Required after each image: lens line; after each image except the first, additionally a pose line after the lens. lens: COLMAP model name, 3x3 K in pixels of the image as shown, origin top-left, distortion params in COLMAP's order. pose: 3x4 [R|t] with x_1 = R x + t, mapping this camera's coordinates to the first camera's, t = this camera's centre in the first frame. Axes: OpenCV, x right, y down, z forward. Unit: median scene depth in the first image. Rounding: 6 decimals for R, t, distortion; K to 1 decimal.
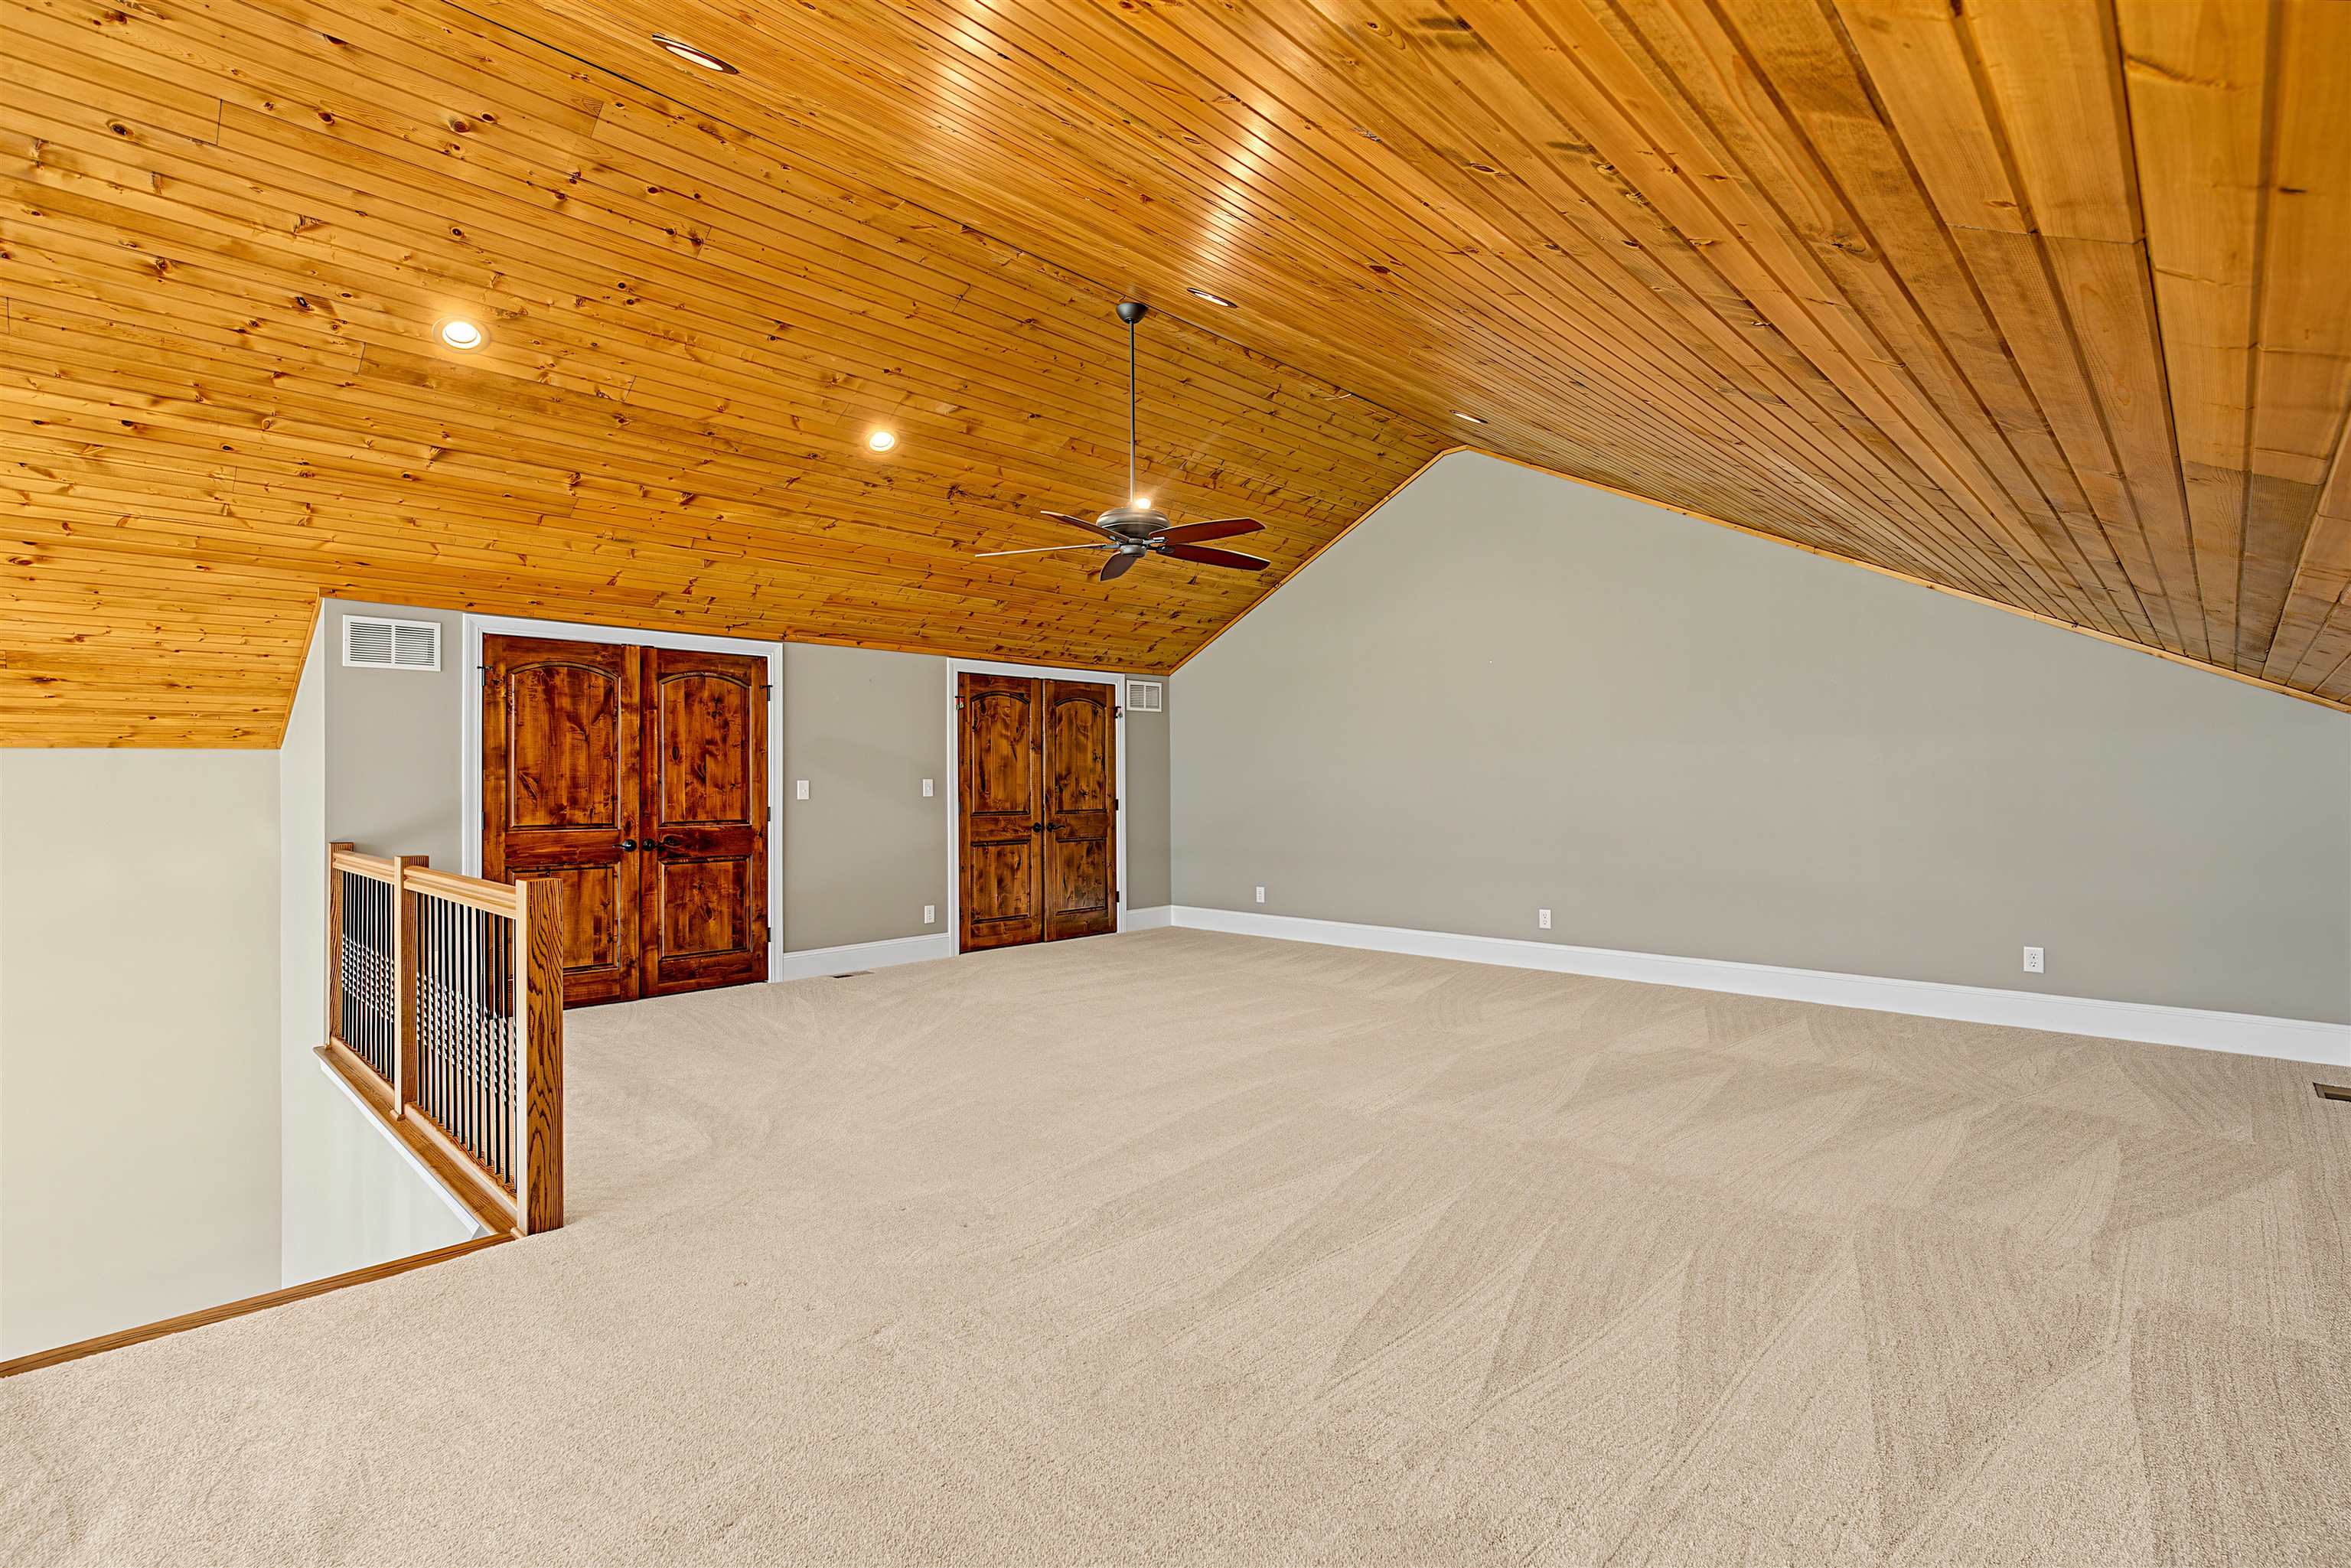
lens RADIAL K [[1072.6, 0, 1175.5], [0, 1072.6, 784.0], [0, 0, 1]] dist [0.013795, 0.000372]
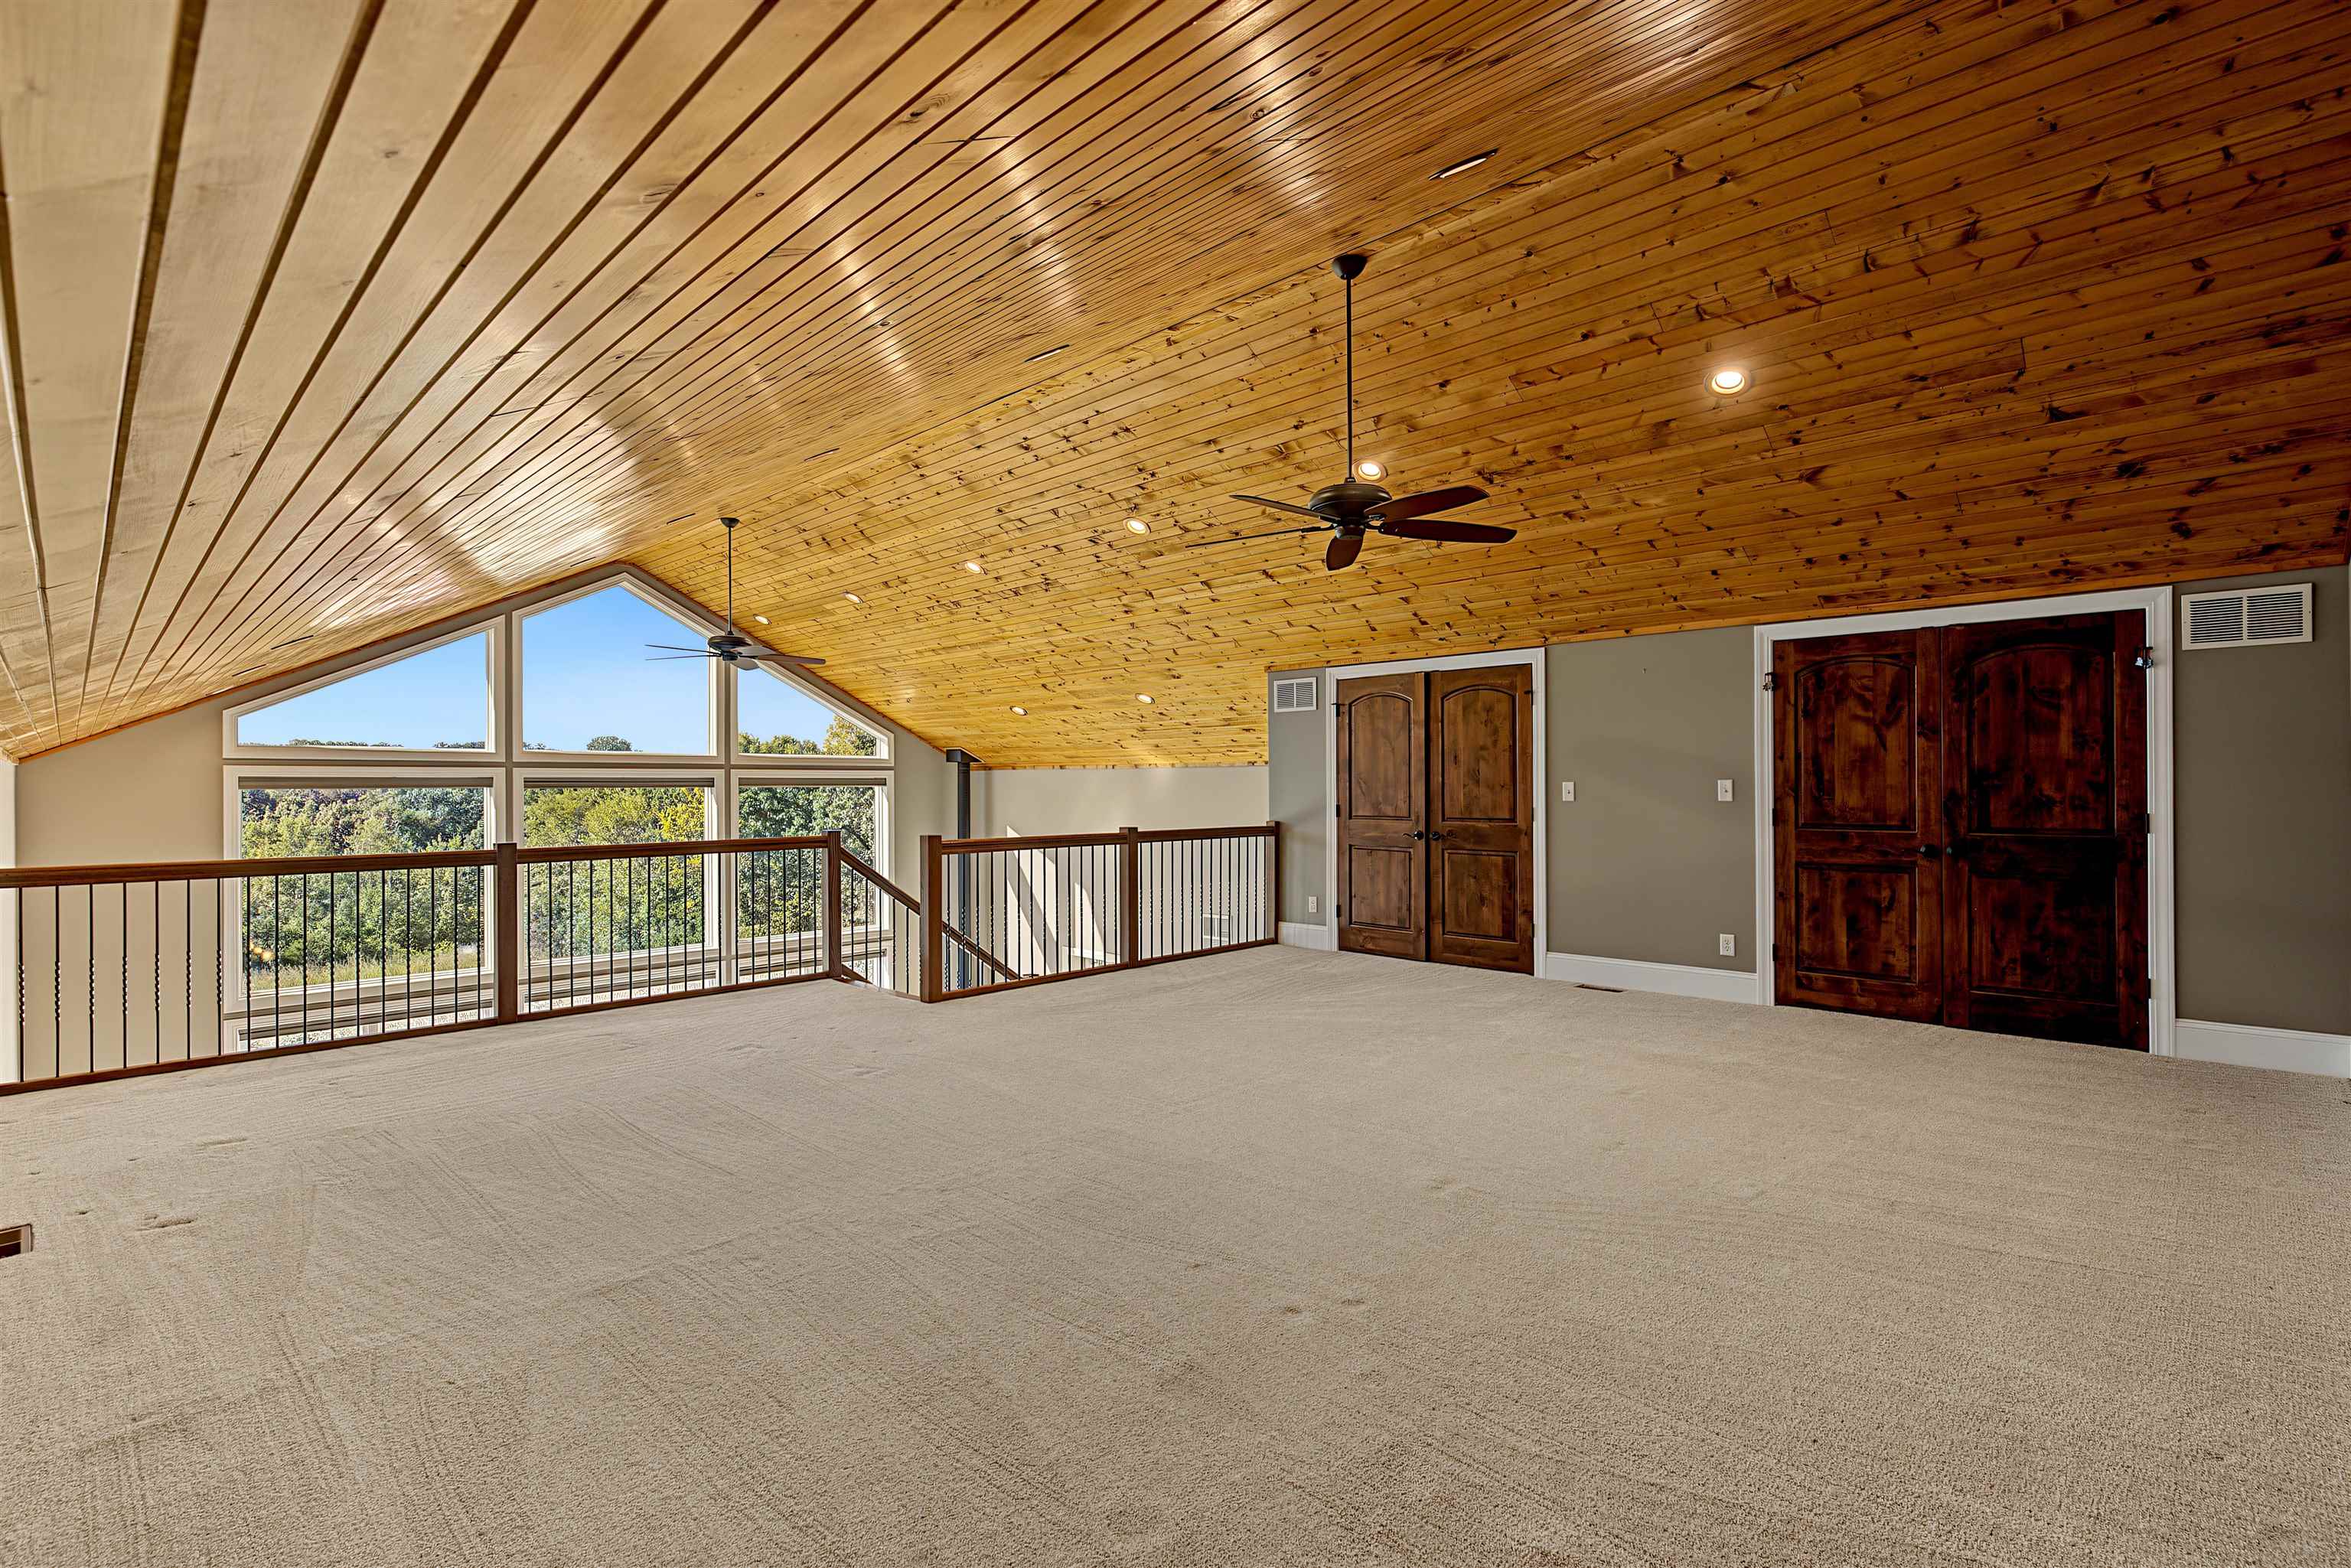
lens RADIAL K [[1072.6, 0, 1175.5], [0, 1072.6, 784.0], [0, 0, 1]] dist [0.013795, 0.000372]
pose [[0.011632, 0.002061, -0.999930, 0.570451], [0.001665, 0.999996, 0.002080, -0.003526], [0.999931, -0.001689, 0.011629, 0.556592]]
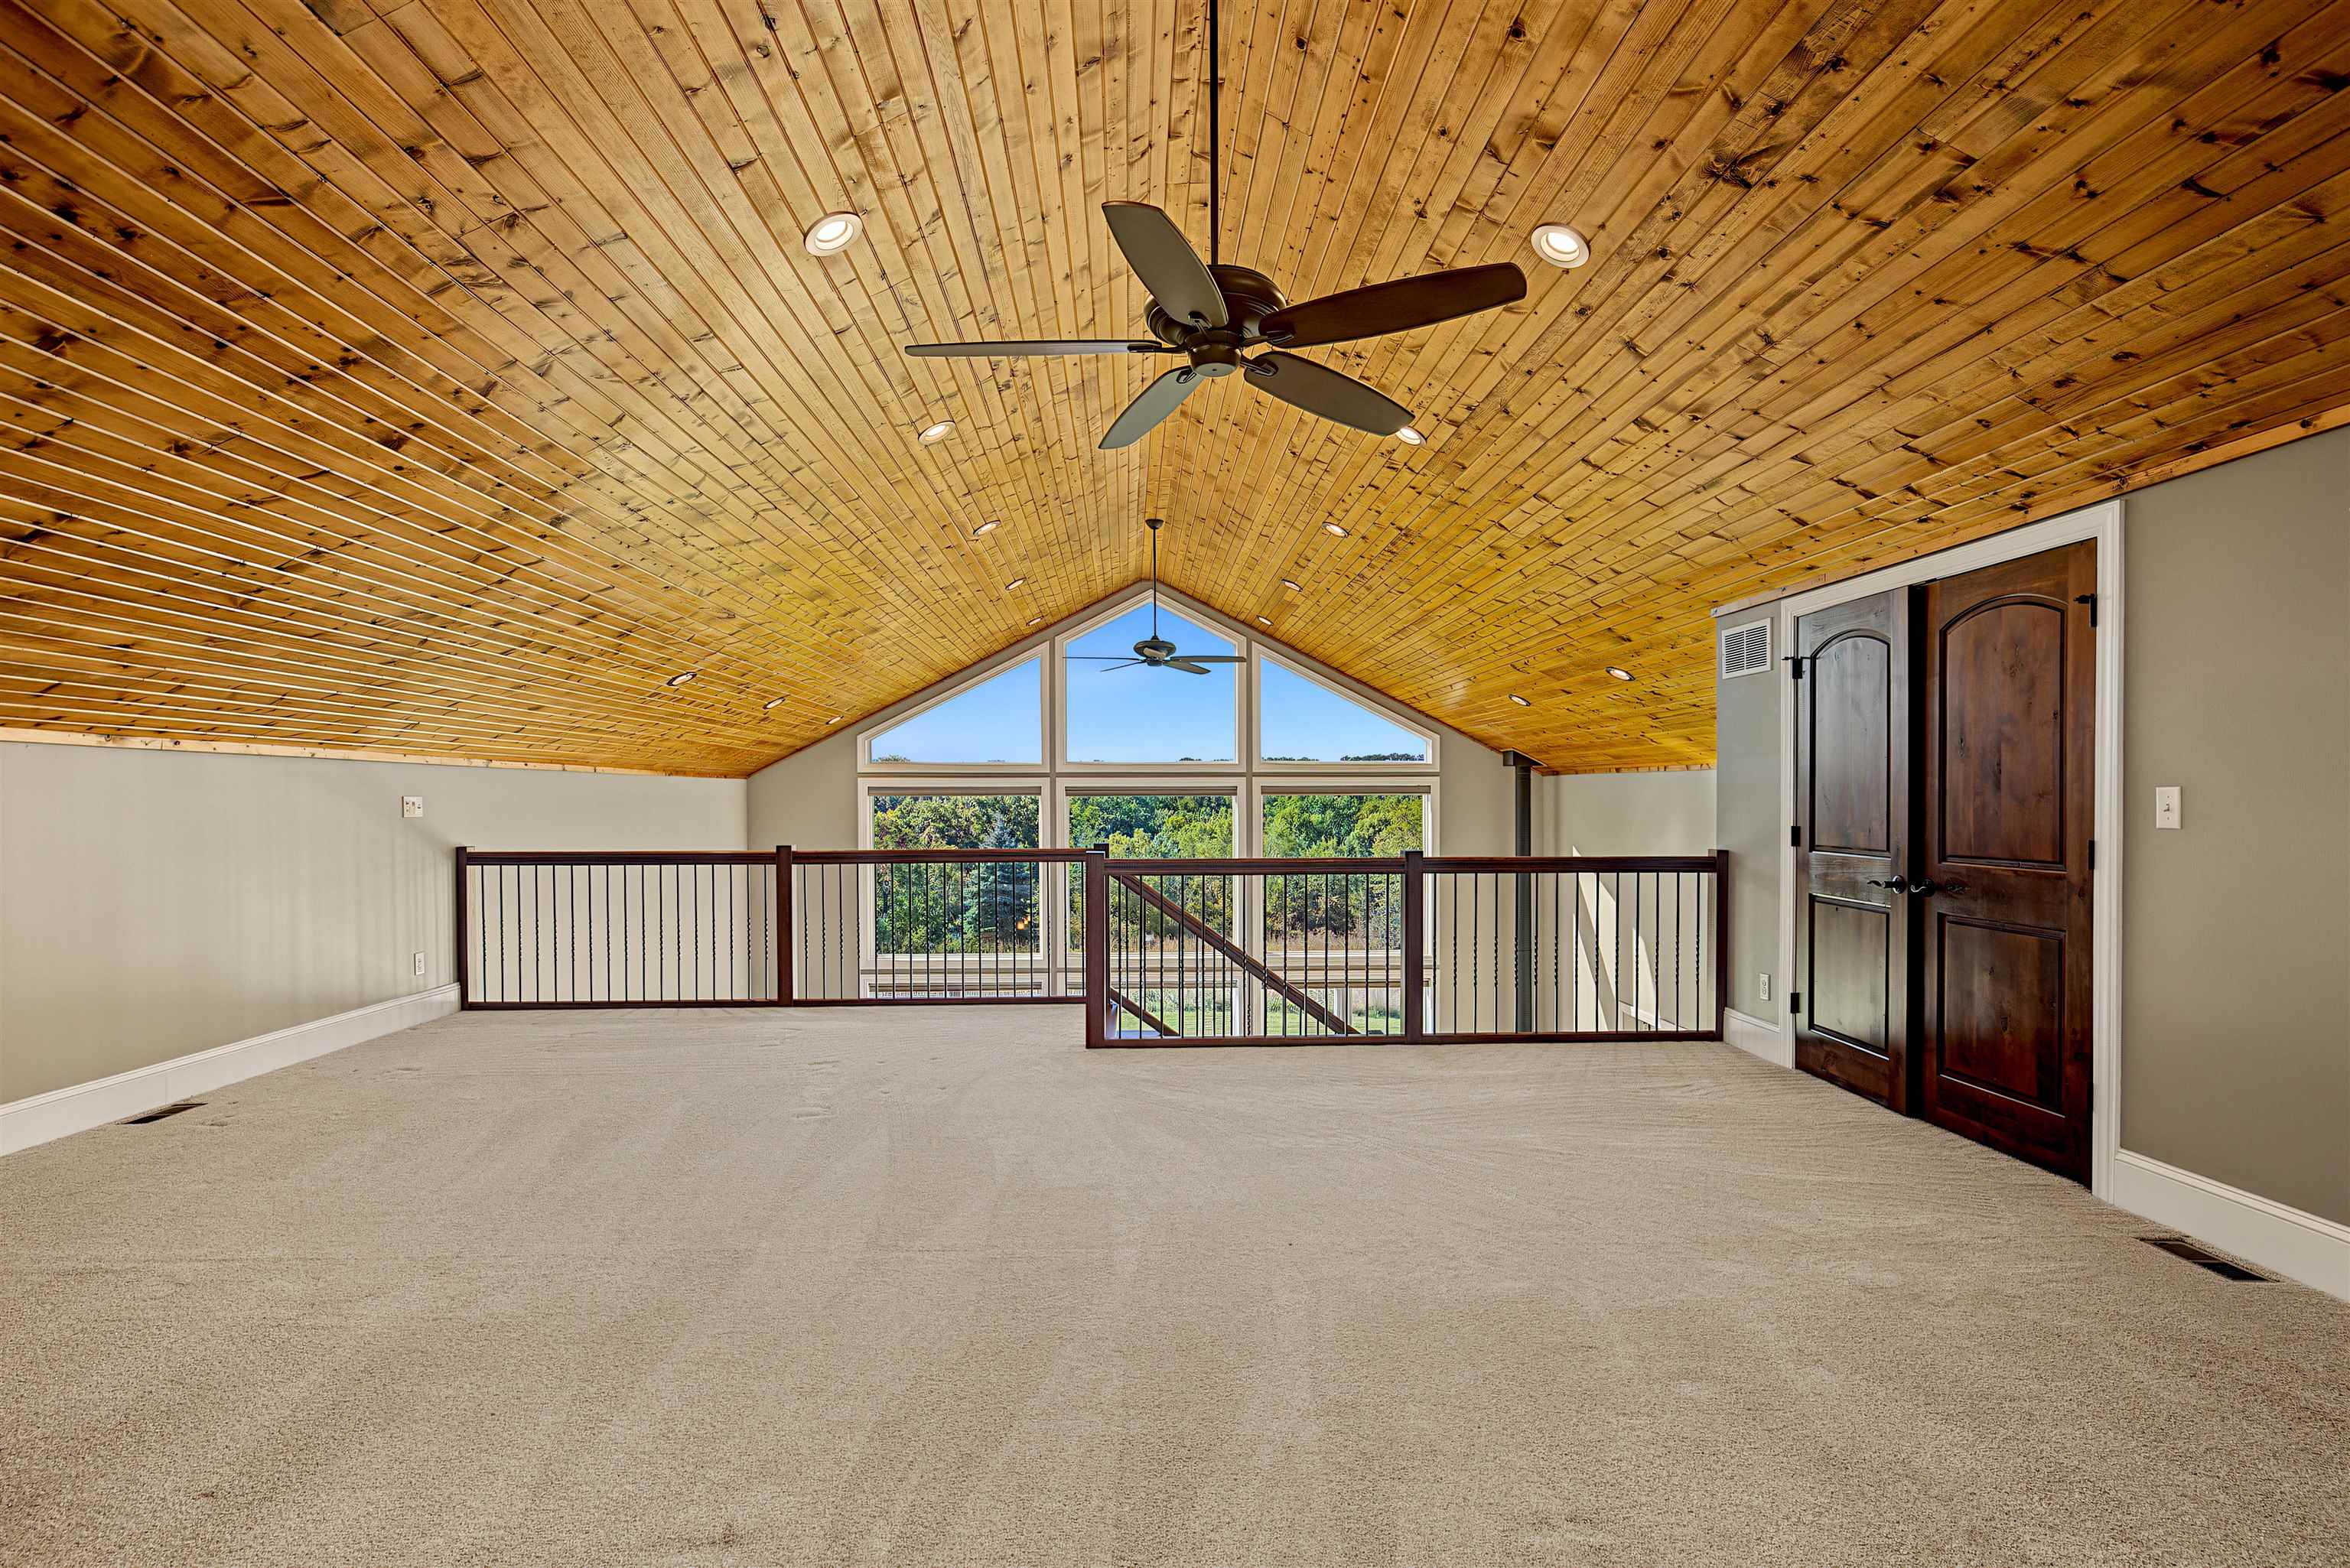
lens RADIAL K [[1102.4, 0, 1179.1], [0, 1102.4, 800.2], [0, 0, 1]] dist [-0.055438, 0.032930]
pose [[-0.681085, 0.008272, -0.732158, 0.238273], [0.003843, 0.999963, 0.007723, -0.002206], [0.732195, 0.002447, -0.681091, 0.892255]]
